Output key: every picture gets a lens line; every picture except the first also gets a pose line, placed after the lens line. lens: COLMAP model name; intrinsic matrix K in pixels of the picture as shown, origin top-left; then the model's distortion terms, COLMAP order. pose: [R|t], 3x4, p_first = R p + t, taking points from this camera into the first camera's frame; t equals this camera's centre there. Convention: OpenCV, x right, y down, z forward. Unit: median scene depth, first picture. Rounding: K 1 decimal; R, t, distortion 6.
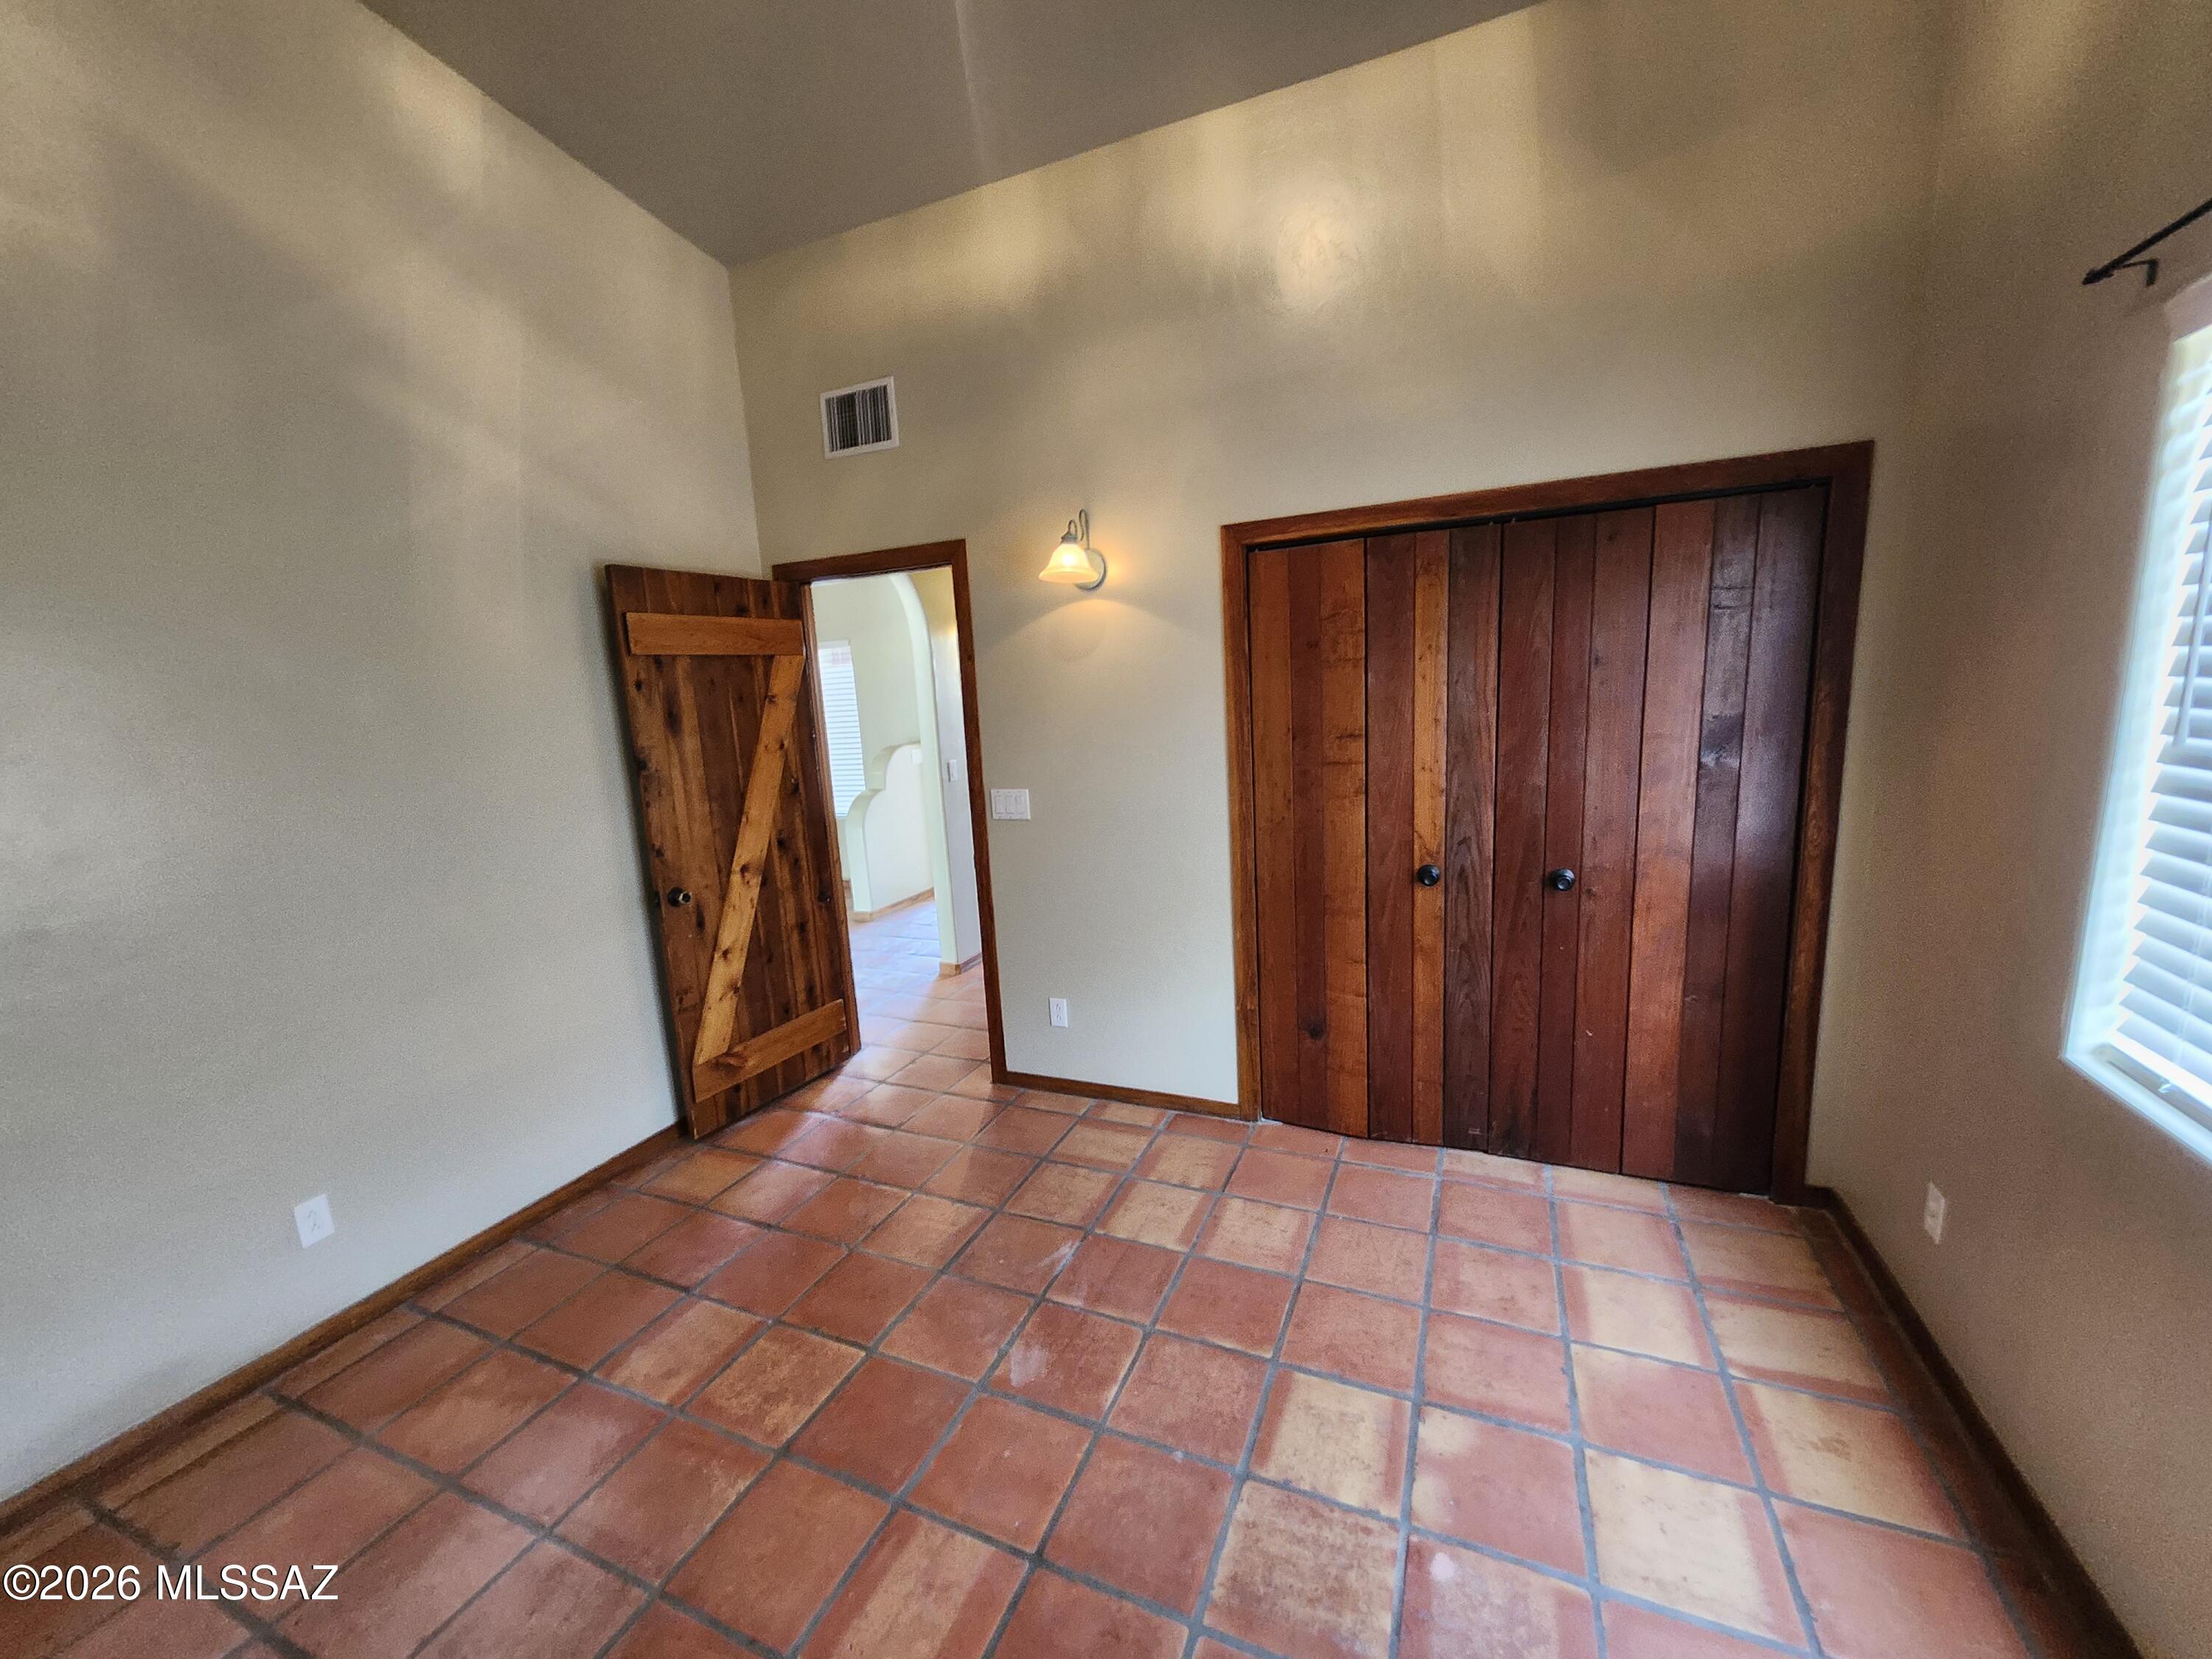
lens RADIAL K [[879.1, 0, 1097.5], [0, 879.1, 835.2], [0, 0, 1]] dist [0.002903, 0.000288]
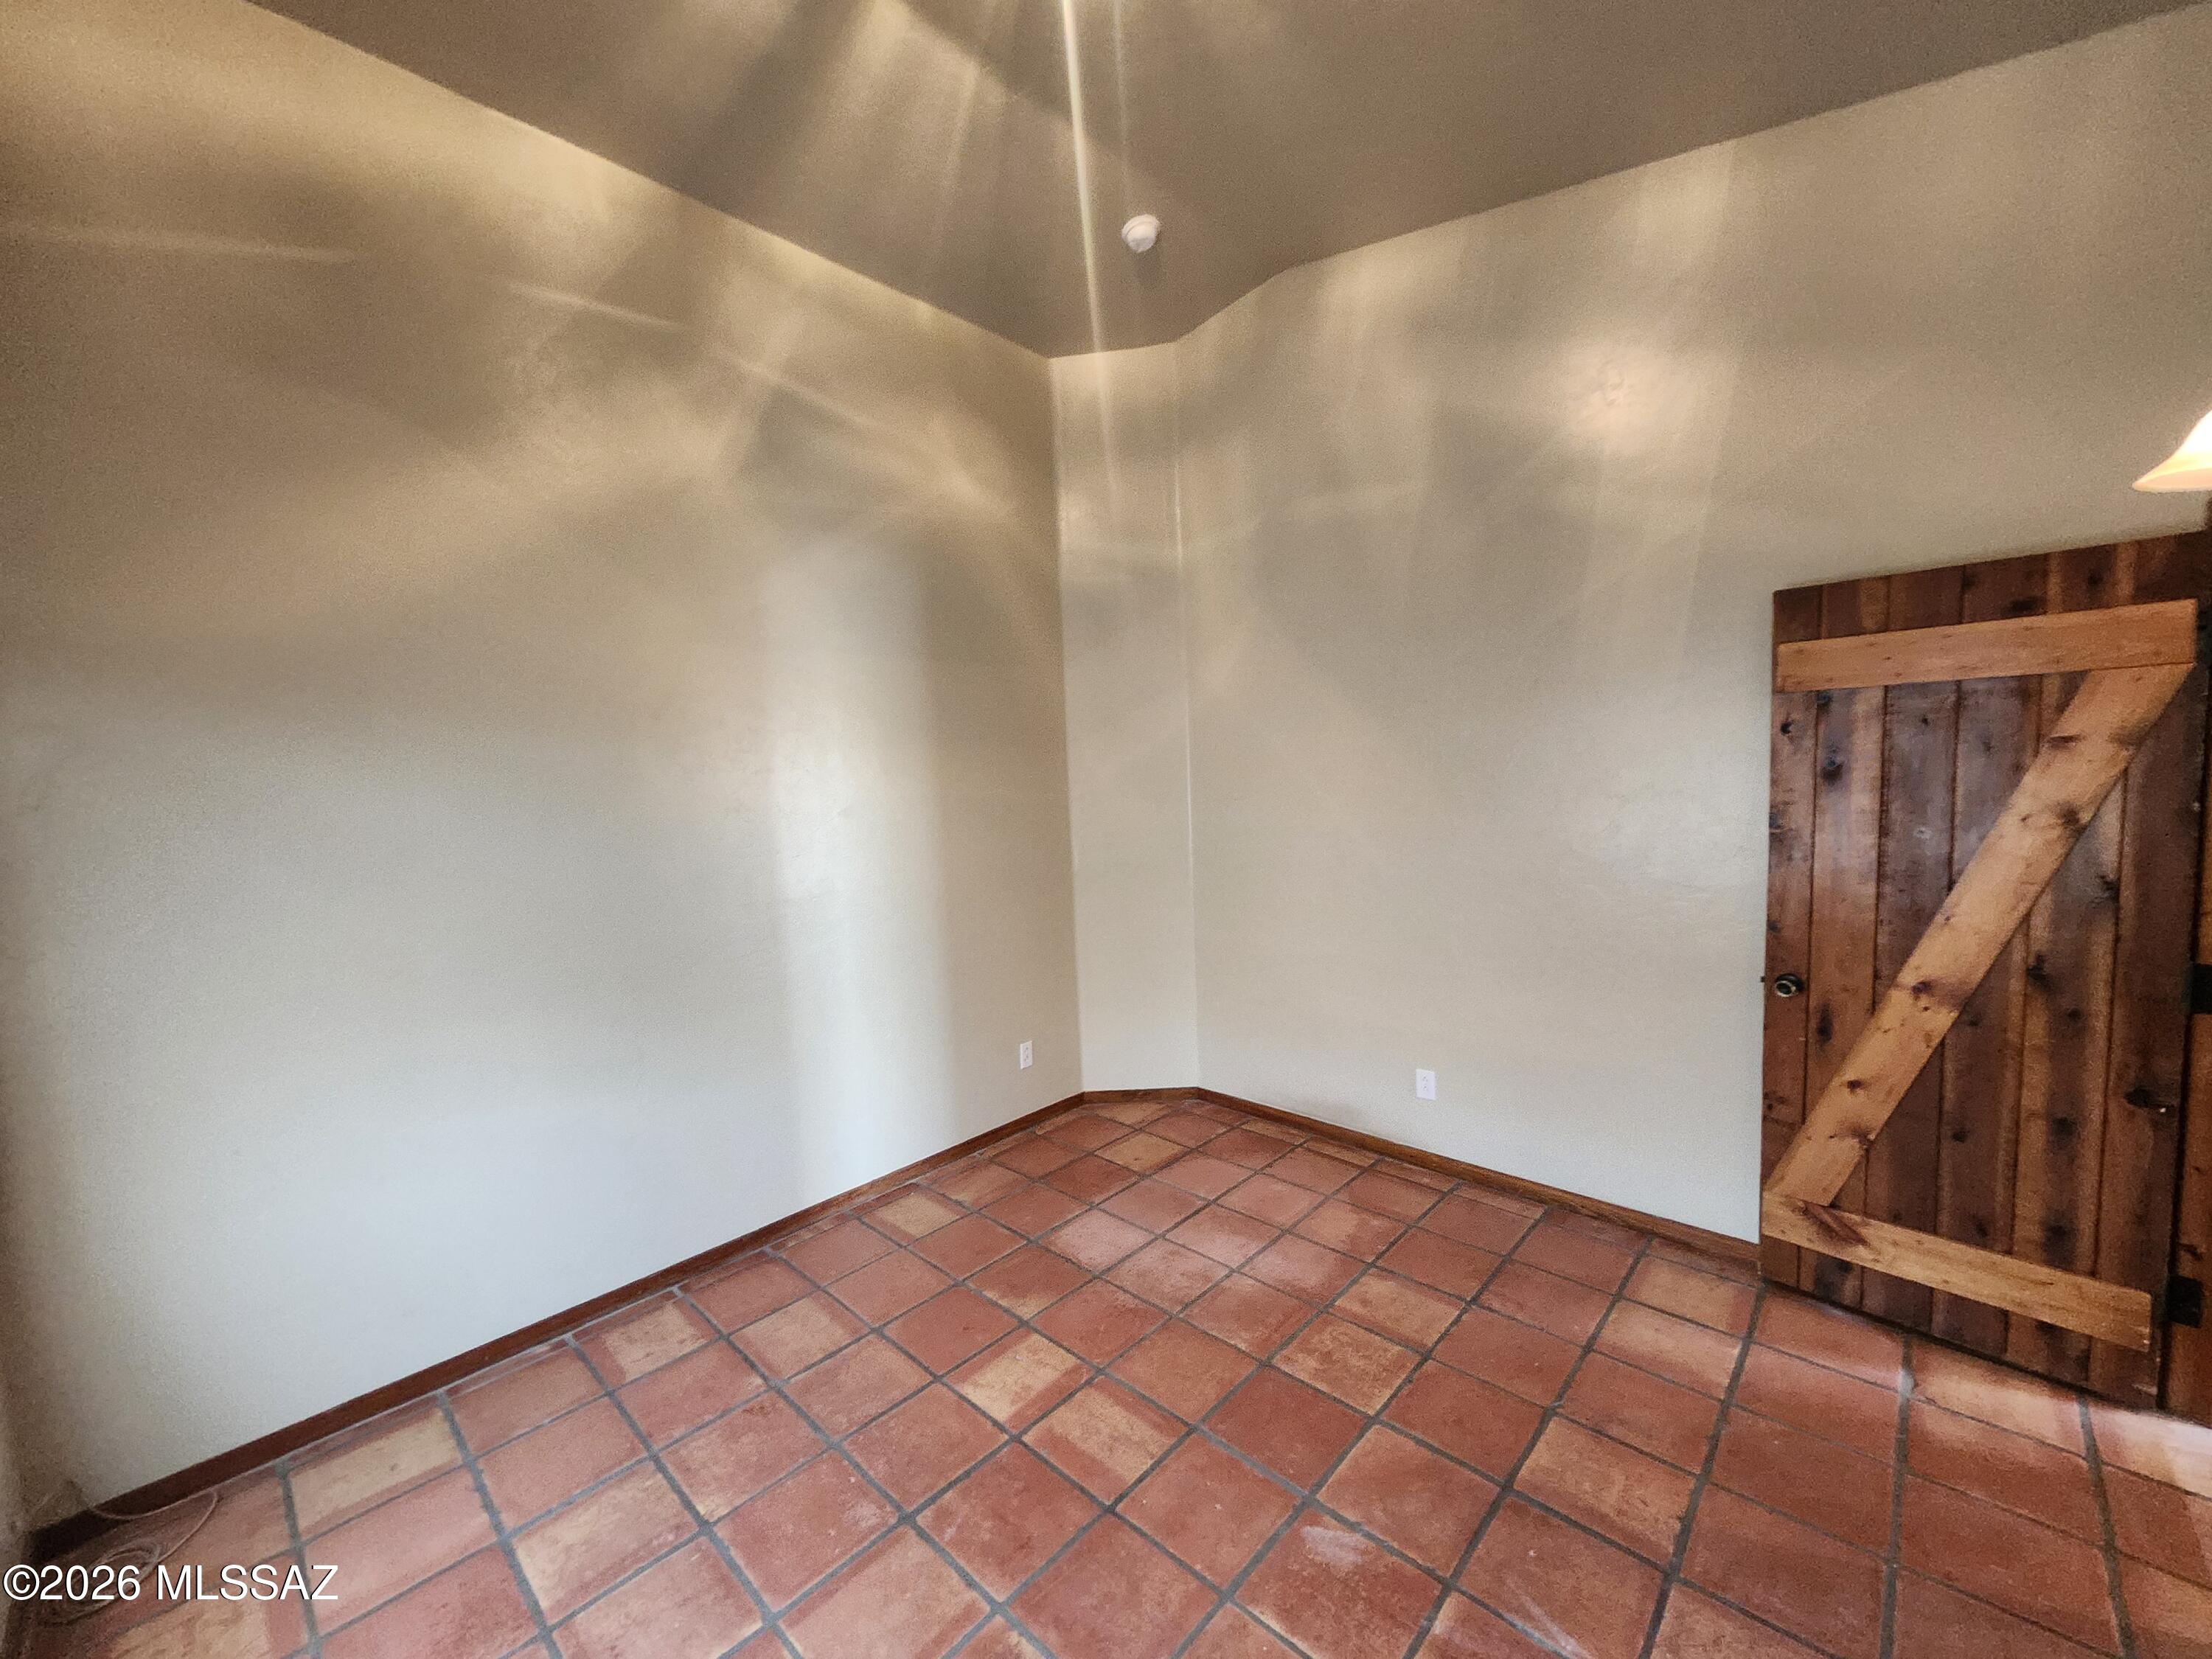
lens RADIAL K [[879.1, 0, 1098.1], [0, 879.1, 835.5], [0, 0, 1]] dist [0.002903, 0.000288]
pose [[-0.338116, 0.139427, -0.930719, 0.671666], [-0.103366, 0.977479, 0.183983, -0.209258], [0.935411, 0.158412, -0.316089, 0.893036]]
